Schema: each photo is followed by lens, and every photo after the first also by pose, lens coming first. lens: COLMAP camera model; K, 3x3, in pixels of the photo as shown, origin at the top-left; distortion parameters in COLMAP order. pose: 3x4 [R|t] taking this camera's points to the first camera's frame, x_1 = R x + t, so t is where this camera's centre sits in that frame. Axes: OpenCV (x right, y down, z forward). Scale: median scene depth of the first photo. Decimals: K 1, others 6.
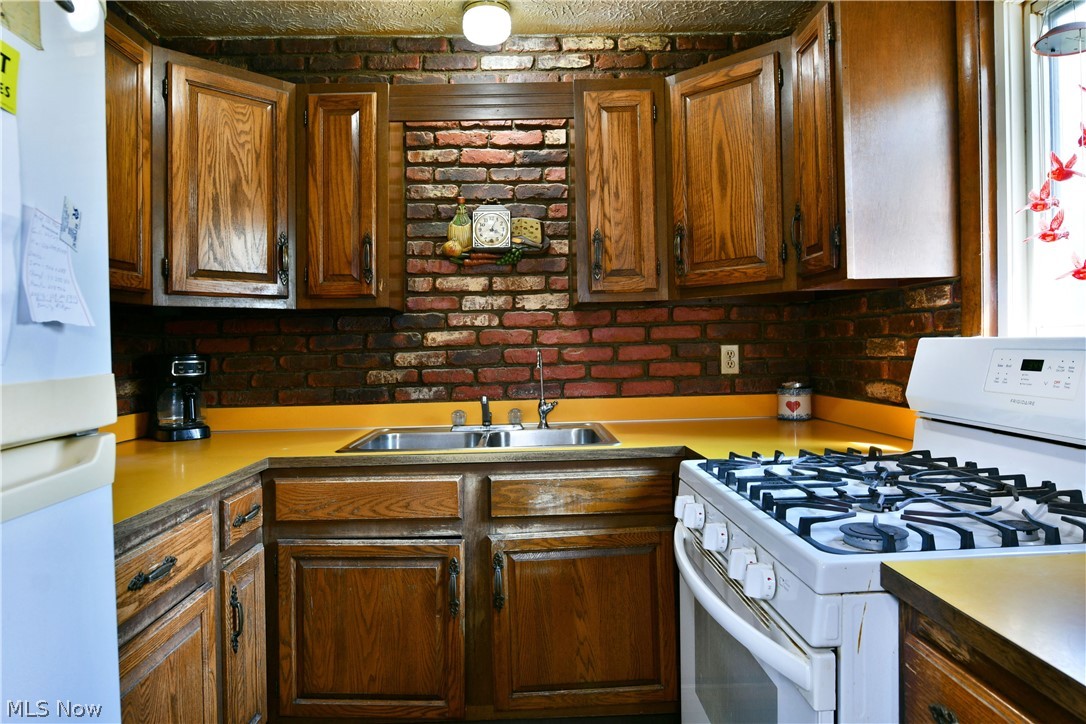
lens RADIAL K [[666.1, 0, 498.3], [0, 666.1, 370.7], [0, 0, 1]] dist [-0.006388, -0.001844]
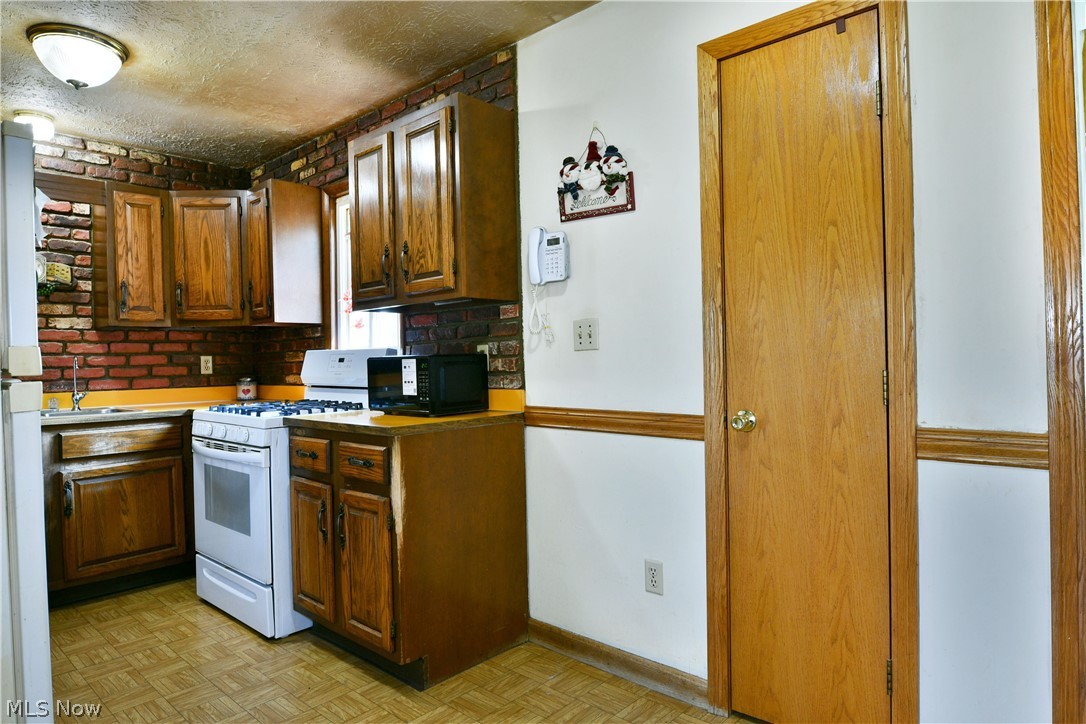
lens RADIAL K [[662.8, 0, 542.6], [0, 662.8, 346.1], [0, 0, 1]] dist [-0.019462, -0.001486]
pose [[0.653400, 0.025907, 0.756570, -0.366764], [0.031228, 0.997641, -0.061131, 0.067571], [-0.756369, 0.063569, 0.651049, -0.730426]]
